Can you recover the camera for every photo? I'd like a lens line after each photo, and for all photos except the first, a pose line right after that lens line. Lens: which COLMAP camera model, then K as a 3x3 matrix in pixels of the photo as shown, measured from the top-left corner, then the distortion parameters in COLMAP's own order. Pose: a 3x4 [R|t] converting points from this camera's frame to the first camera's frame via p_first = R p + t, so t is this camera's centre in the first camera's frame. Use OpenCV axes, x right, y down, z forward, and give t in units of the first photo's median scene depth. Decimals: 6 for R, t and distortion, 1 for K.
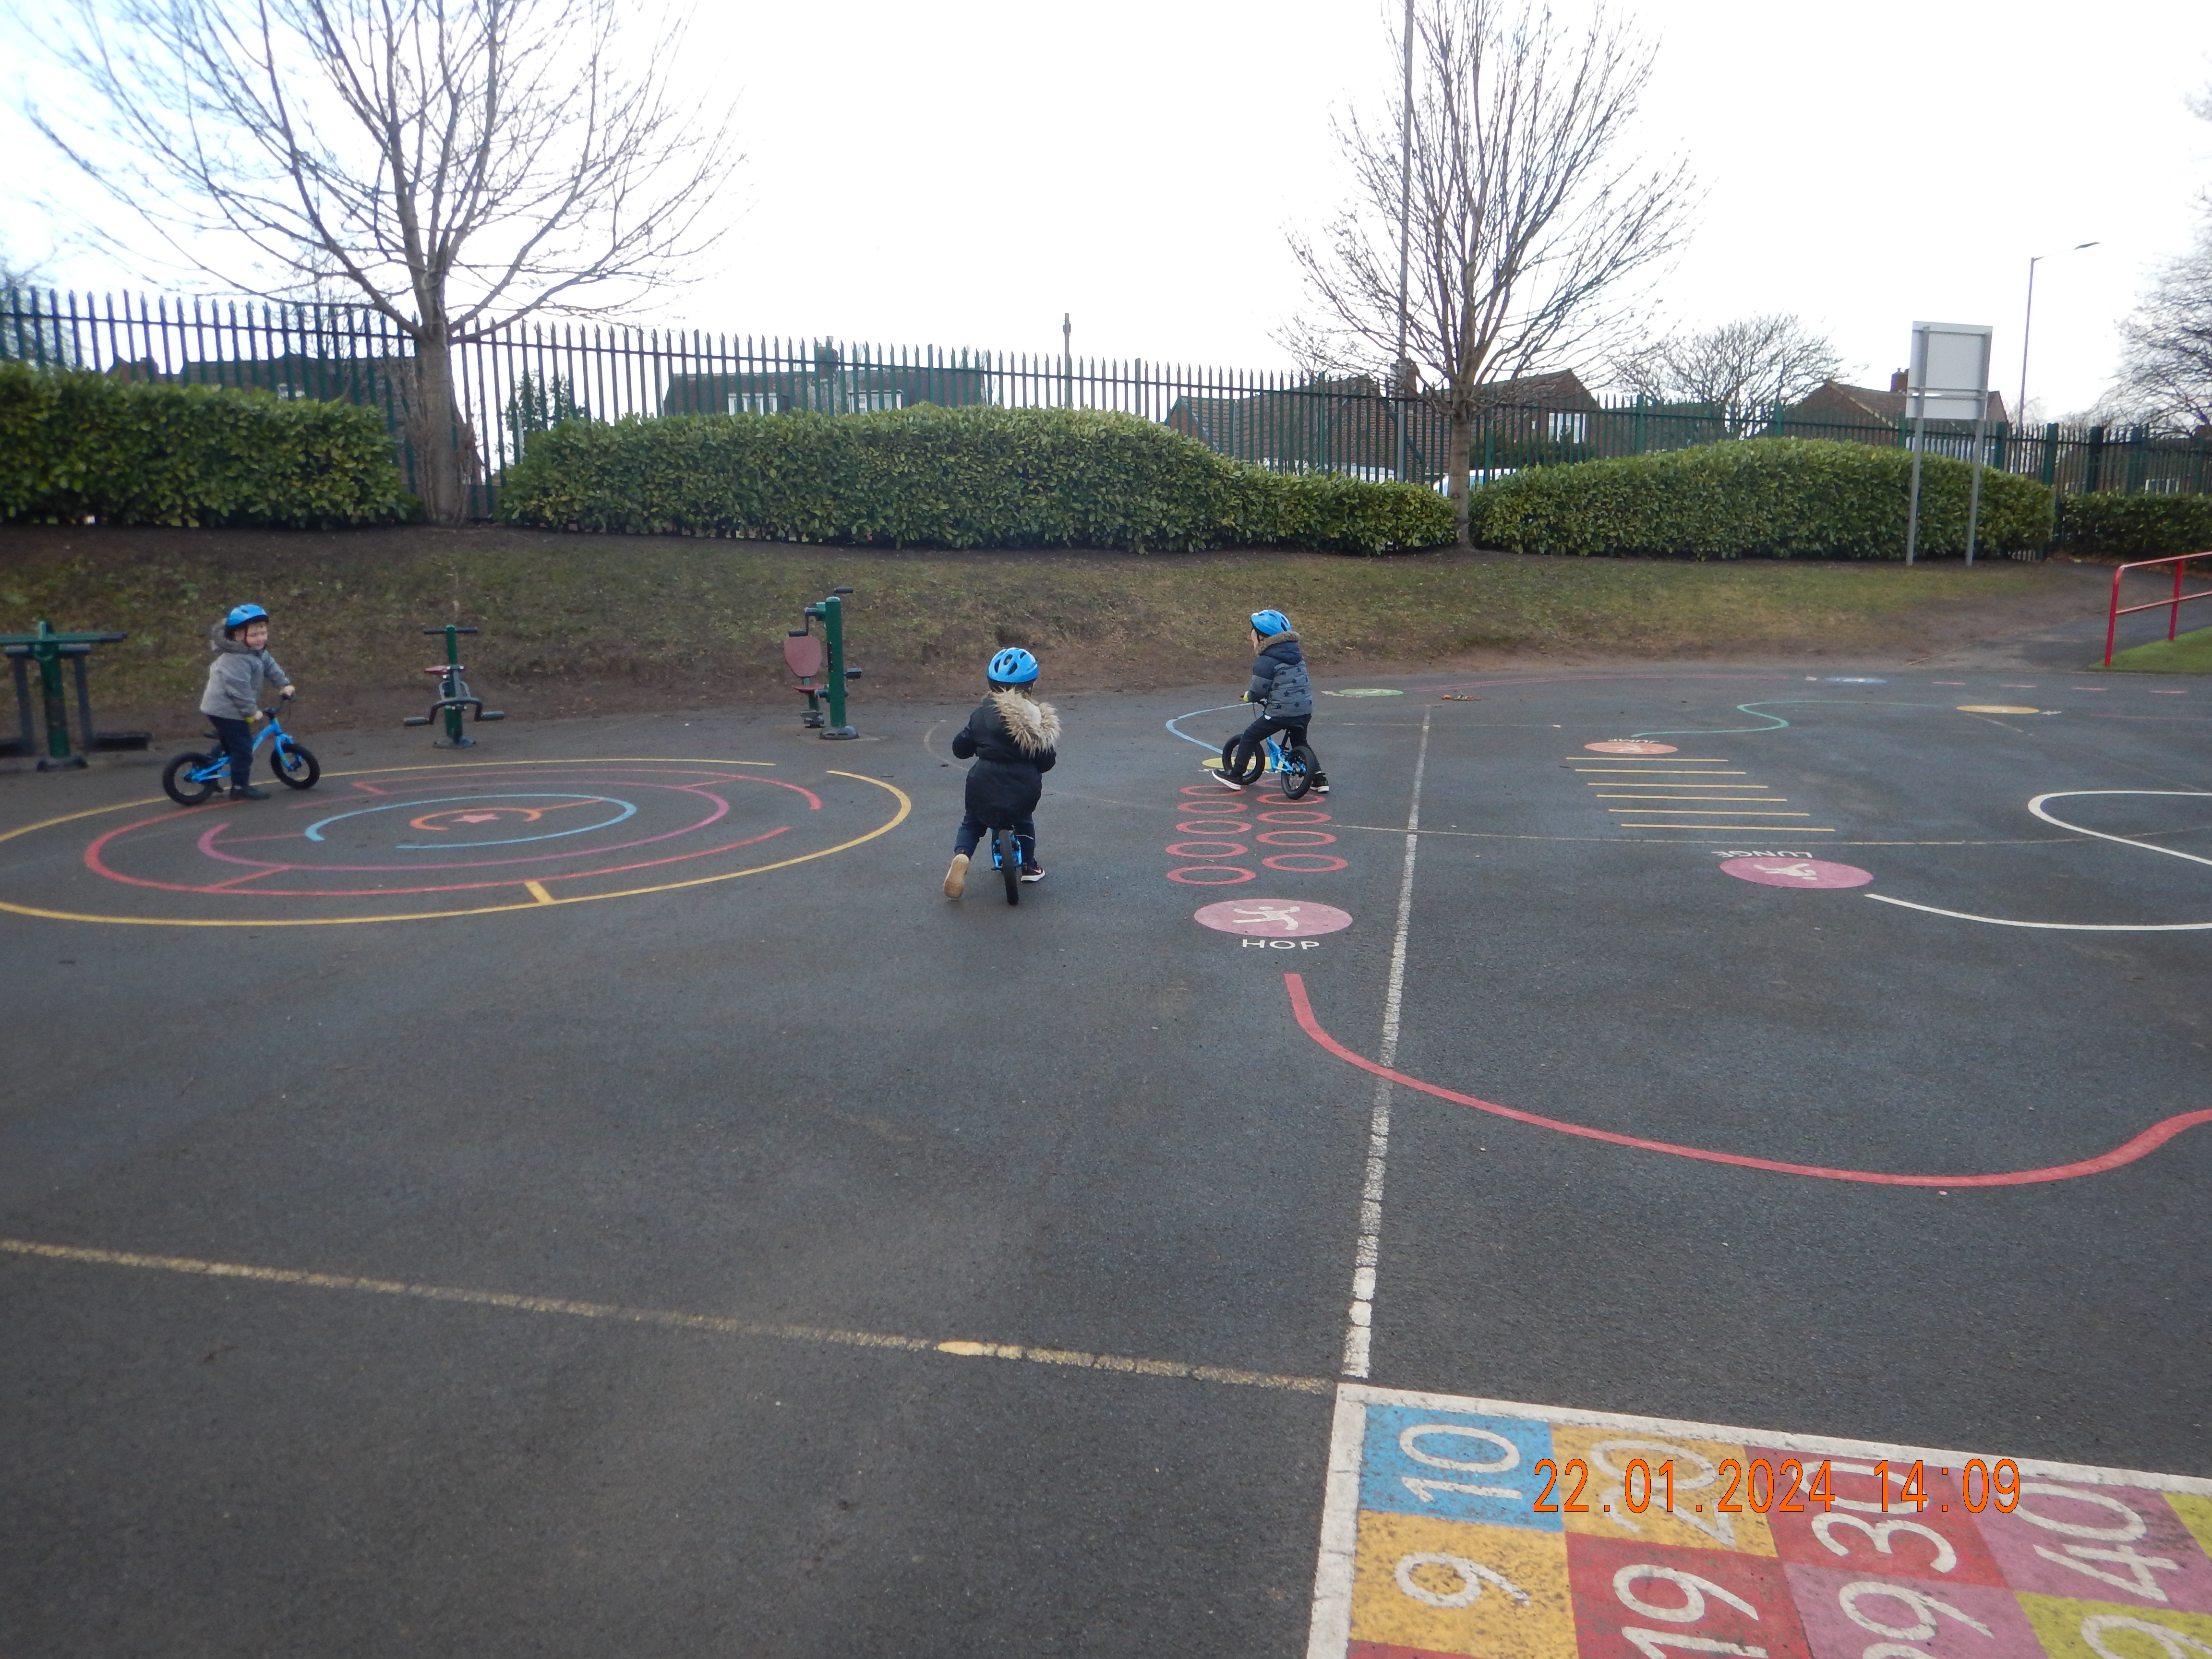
lens RADIAL K [[1577.8, 0, 1099.2], [0, 1577.8, 821.3], [0, 0, 1]] dist [0.011306, -0.009378]
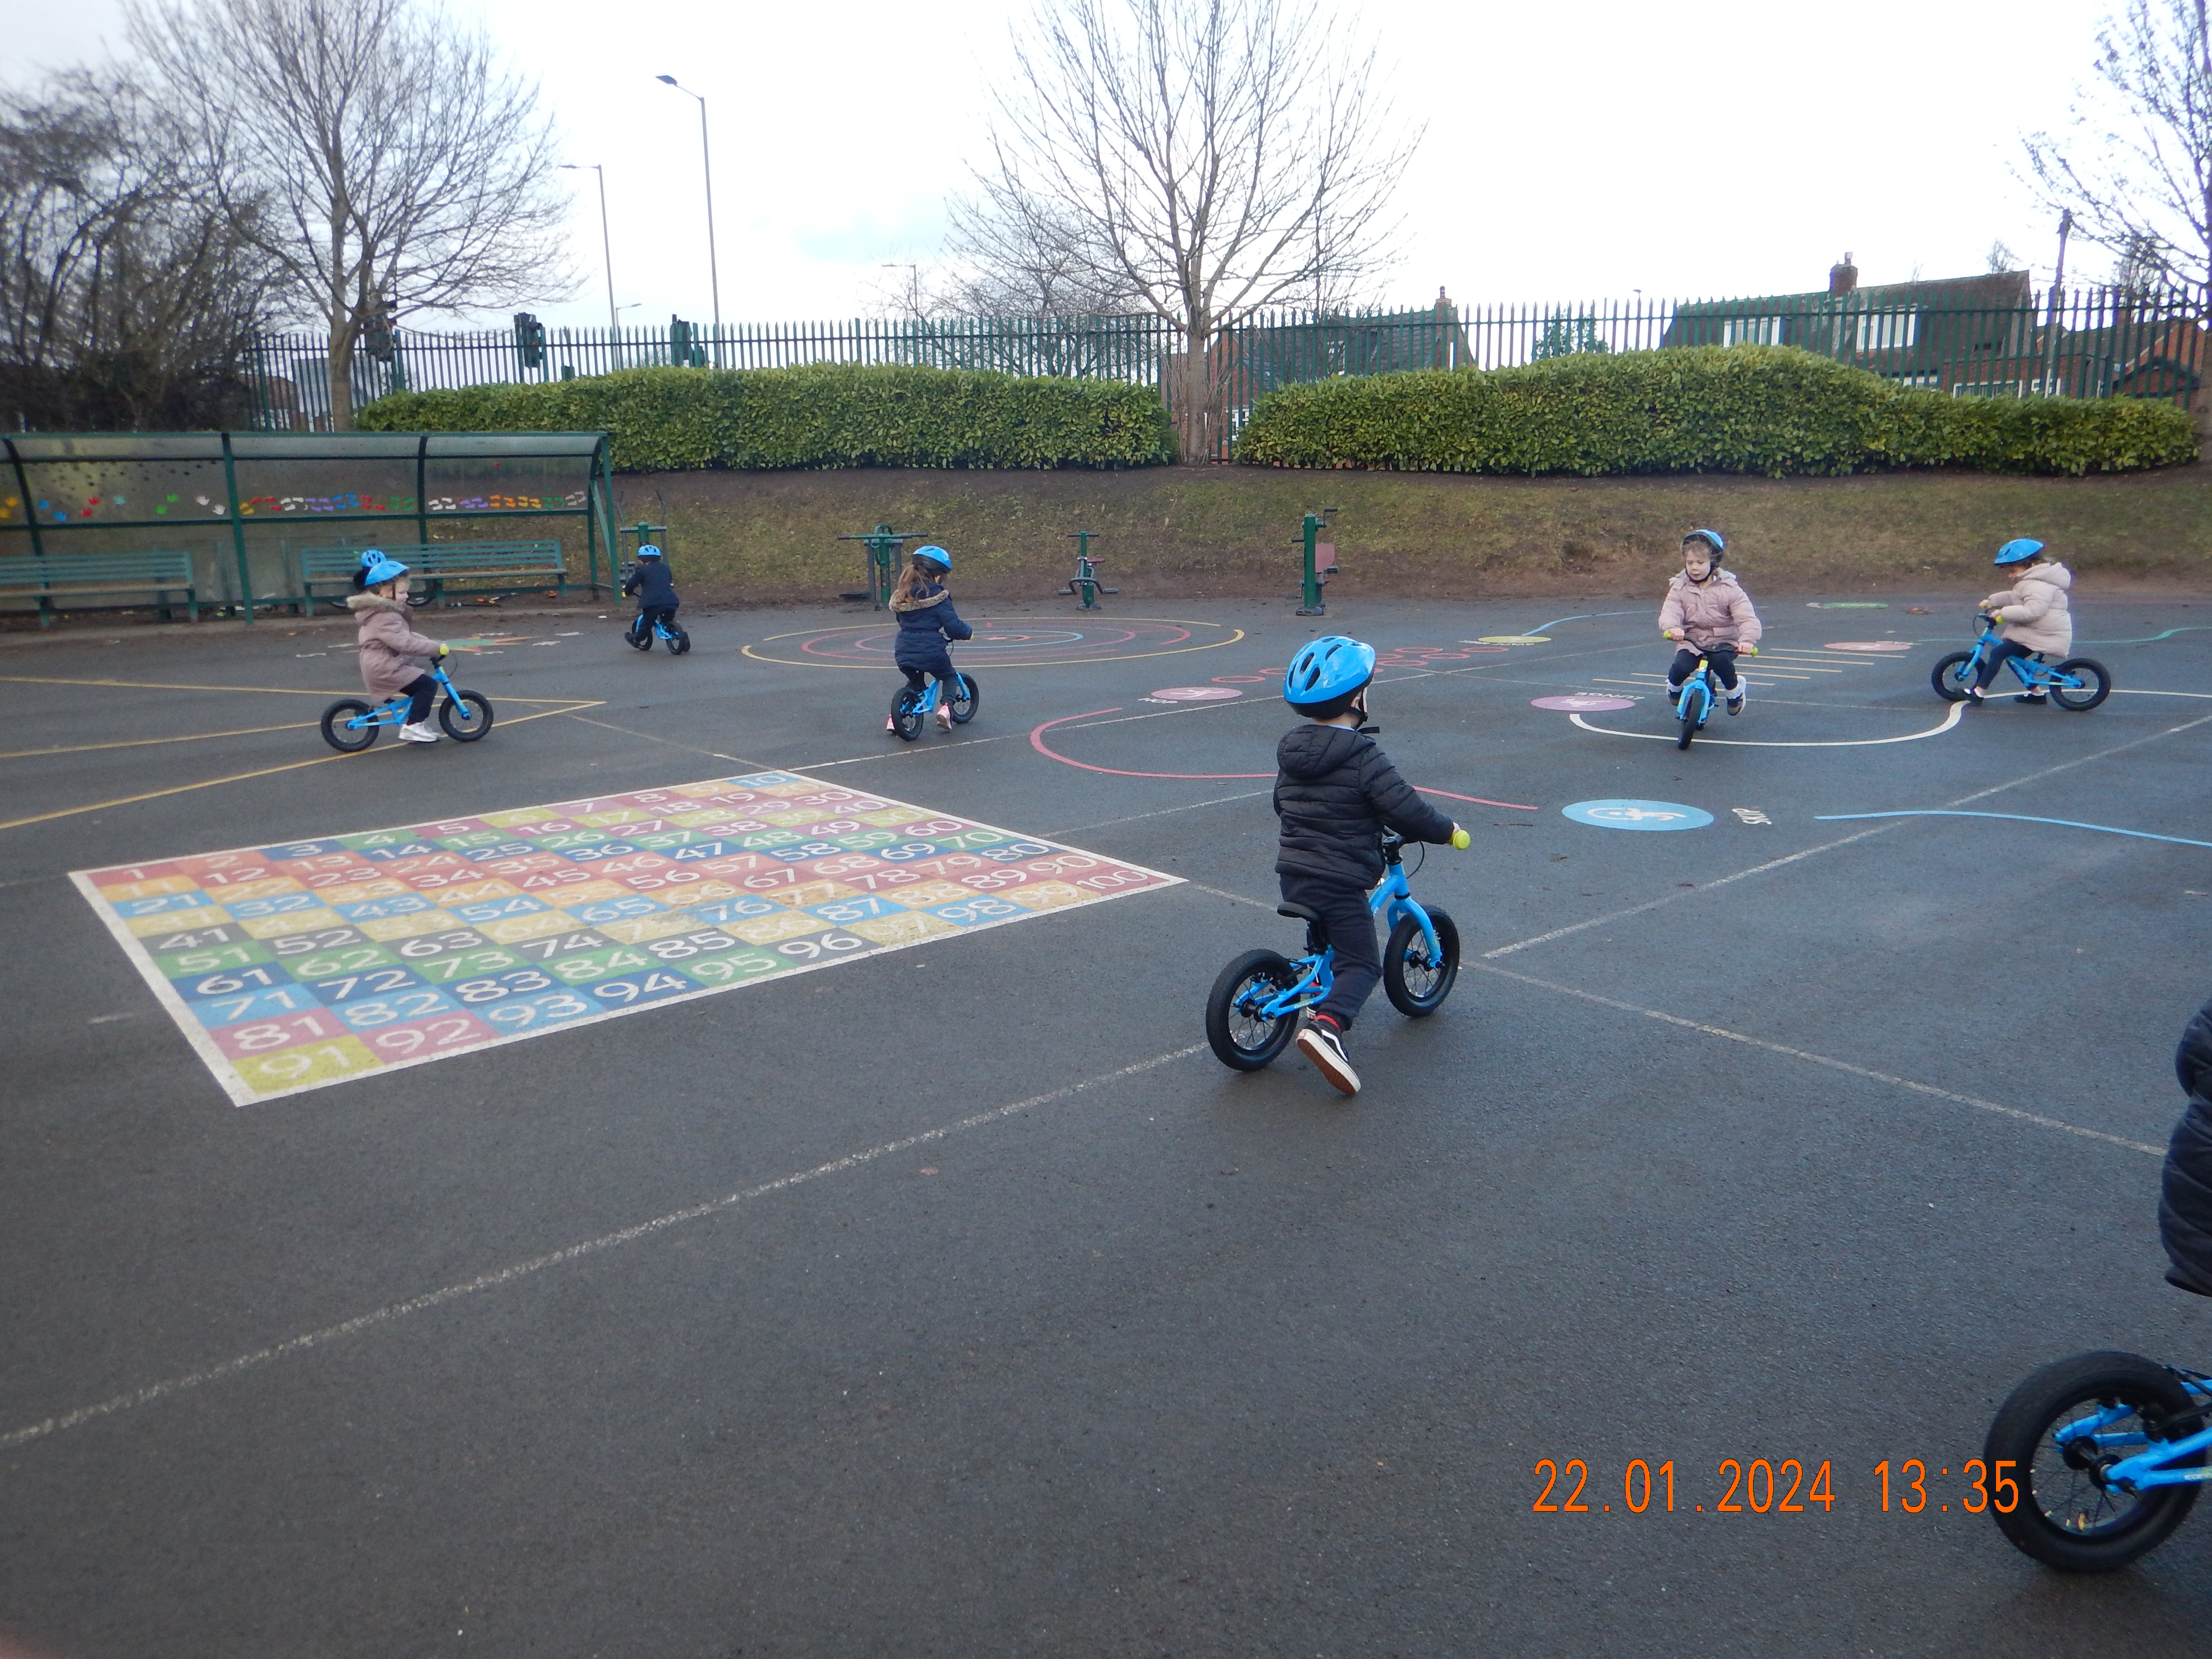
lens RADIAL K [[1577.8, 0, 1088.1], [0, 1577.8, 819.2], [0, 0, 1]] dist [0.011306, -0.009378]
pose [[0.779420, 0.119155, -0.615066, 0.375681], [-0.093439, 0.992876, 0.073940, 0.027477], [0.619494, -0.000159, 0.785001, -0.147026]]
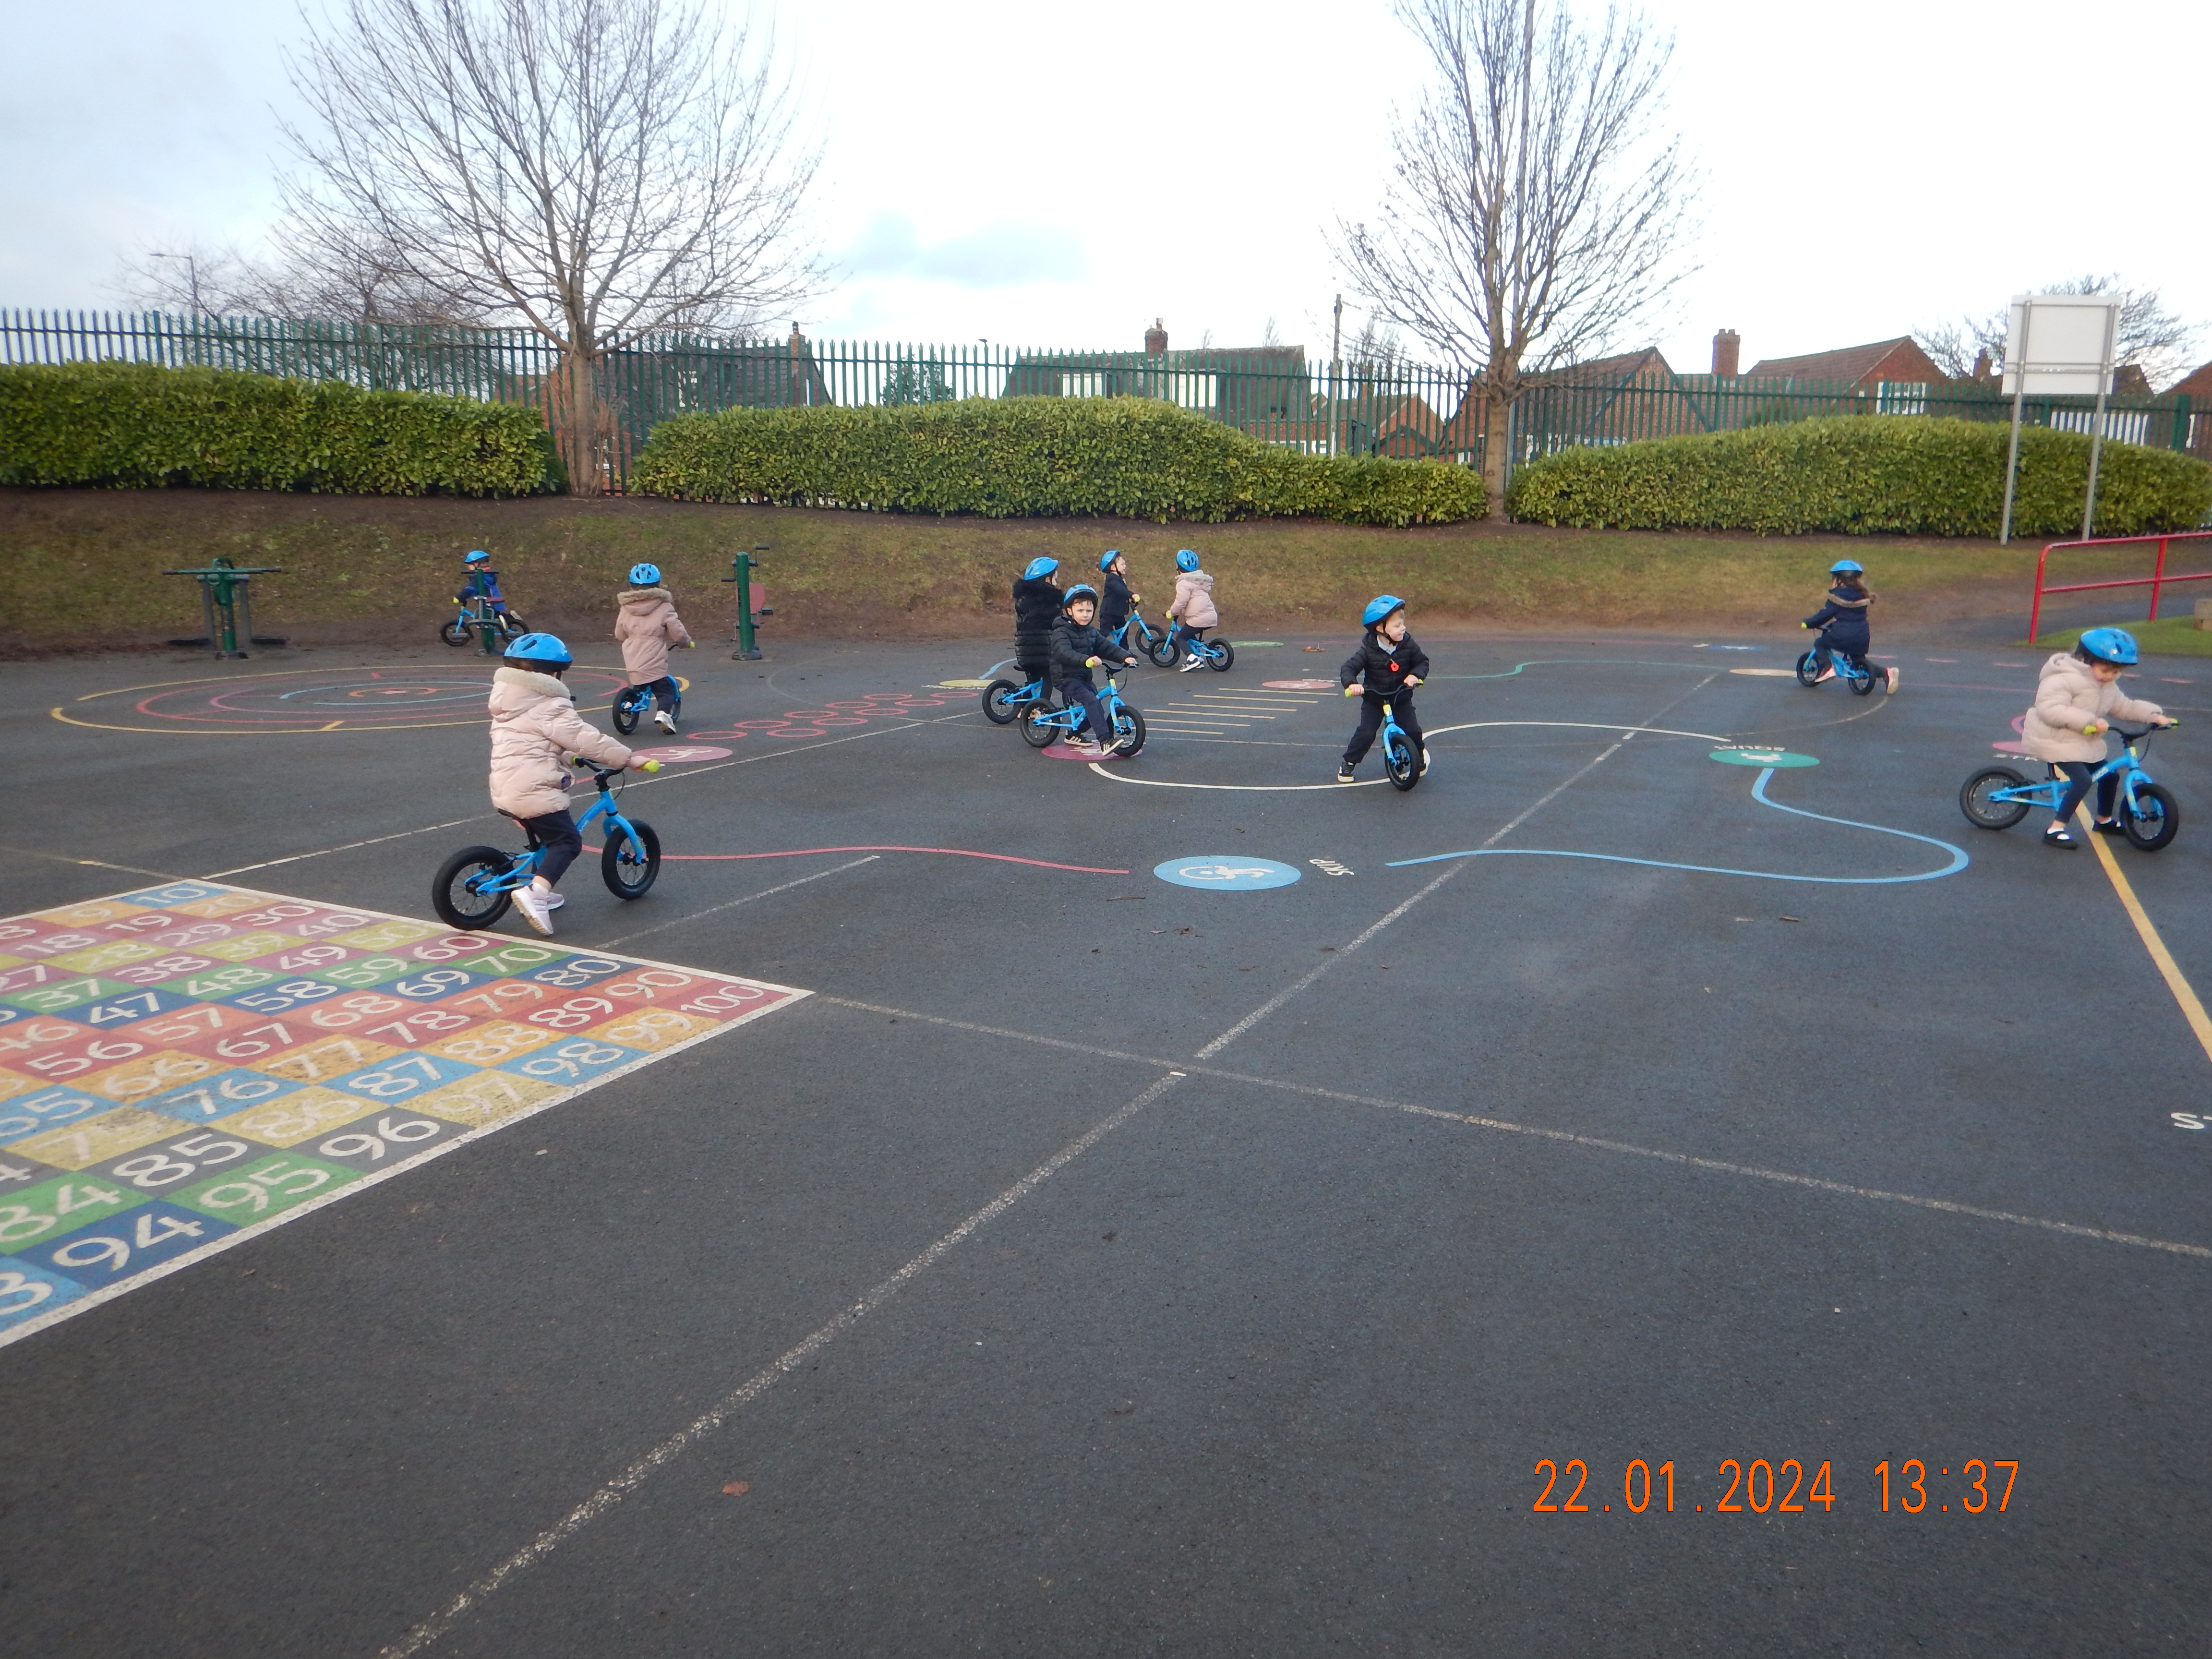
lens RADIAL K [[1577.8, 0, 1088.1], [0, 1577.8, 823.5], [0, 0, 1]] dist [0.011306, -0.009378]
pose [[0.962418, 0.059767, -0.264916, 0.311390], [-0.054857, 0.998158, 0.025900, 0.022929], [0.265976, -0.010394, 0.963924, -0.132592]]
